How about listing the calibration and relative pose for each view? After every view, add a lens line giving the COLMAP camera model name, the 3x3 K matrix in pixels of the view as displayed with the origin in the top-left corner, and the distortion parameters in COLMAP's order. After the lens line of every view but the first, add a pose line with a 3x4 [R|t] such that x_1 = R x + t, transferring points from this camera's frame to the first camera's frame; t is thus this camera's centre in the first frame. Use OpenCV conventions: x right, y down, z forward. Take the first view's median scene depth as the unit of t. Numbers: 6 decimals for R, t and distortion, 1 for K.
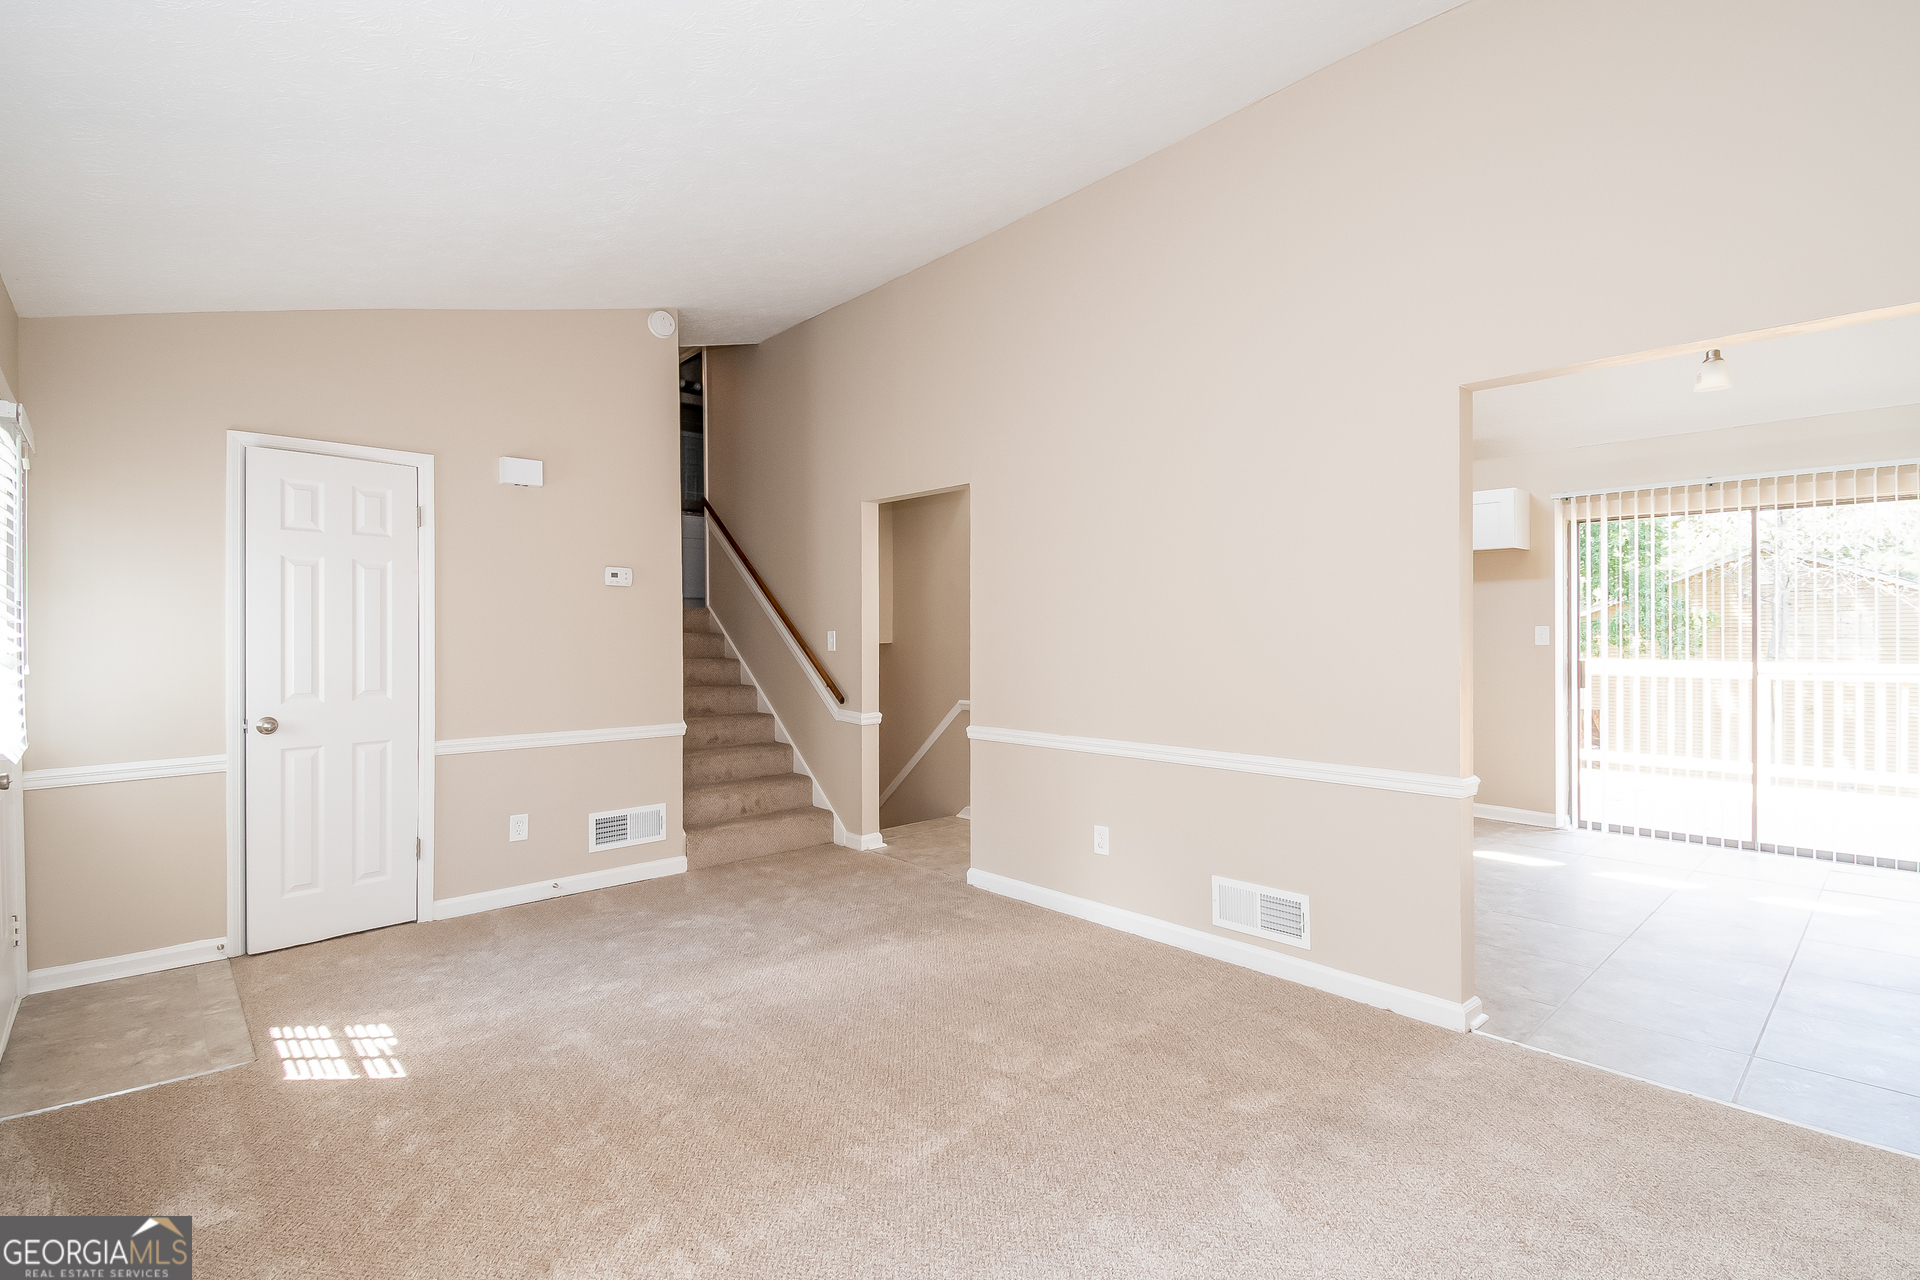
lens RADIAL K [[882.6, 0, 963.3], [0, 882.6, 633.8], [0, 0, 1]] dist [-0.000482, -0.000852]
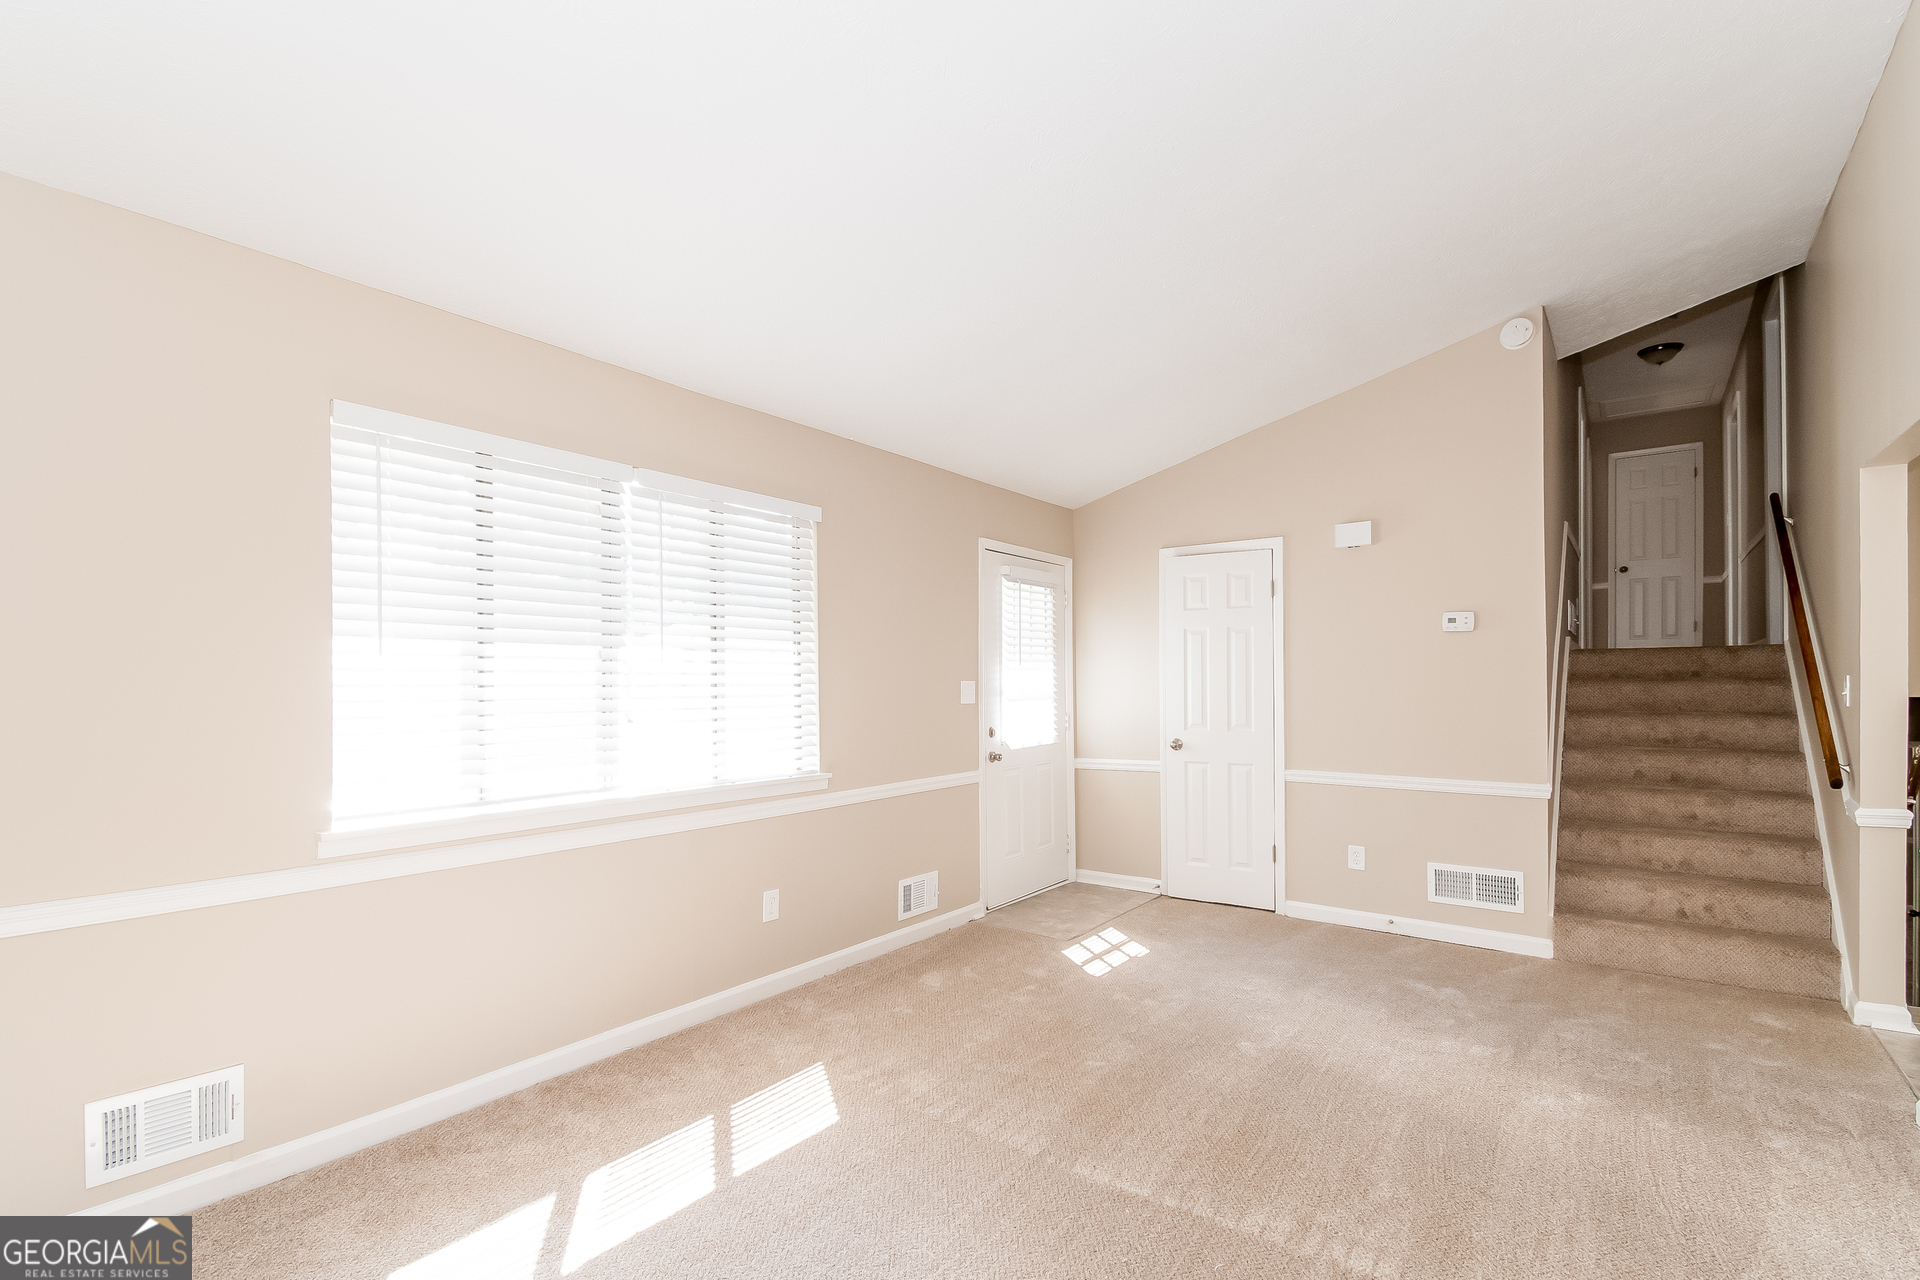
lens RADIAL K [[861.1, 0, 966.5], [0, 861.1, 680.6], [0, 0, 1]] dist [0.001824, -0.000024]
pose [[0.174620, -0.000901, -0.984635, 0.484986], [0.003825, 0.999993, -0.000237, -0.002855], [0.984628, -0.003725, 0.174623, 0.346848]]
